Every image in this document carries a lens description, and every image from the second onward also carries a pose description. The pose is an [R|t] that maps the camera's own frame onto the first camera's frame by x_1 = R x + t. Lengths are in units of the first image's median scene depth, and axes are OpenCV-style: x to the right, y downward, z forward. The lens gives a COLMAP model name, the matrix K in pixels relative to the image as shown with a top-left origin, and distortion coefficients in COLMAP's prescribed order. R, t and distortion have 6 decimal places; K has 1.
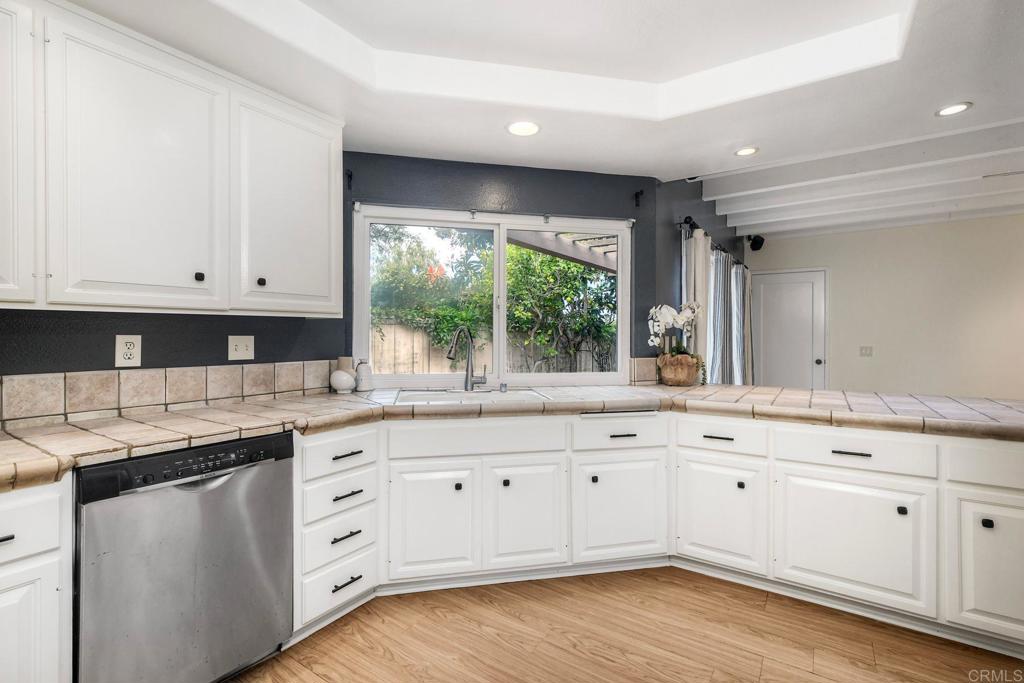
lens RADIAL K [[460.6, 0, 514.1], [0, 460.6, 335.2], [0, 0, 1]] dist [-0.004954, 0.000284]
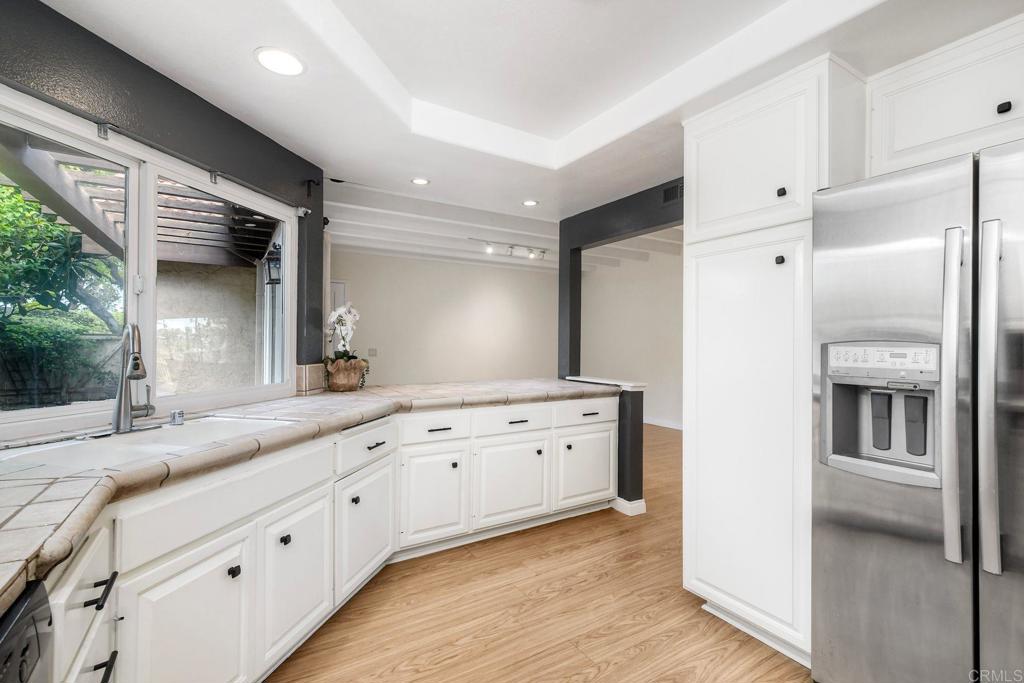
lens RADIAL K [[460.6, 0, 513.8], [0, 460.6, 341.4], [0, 0, 1]] dist [-0.004954, 0.000284]
pose [[0.406085, 0.003125, 0.913830, -0.528067], [-0.008472, 0.999964, 0.000345, 0.000755], [-0.913796, -0.007882, 0.406097, 0.361875]]
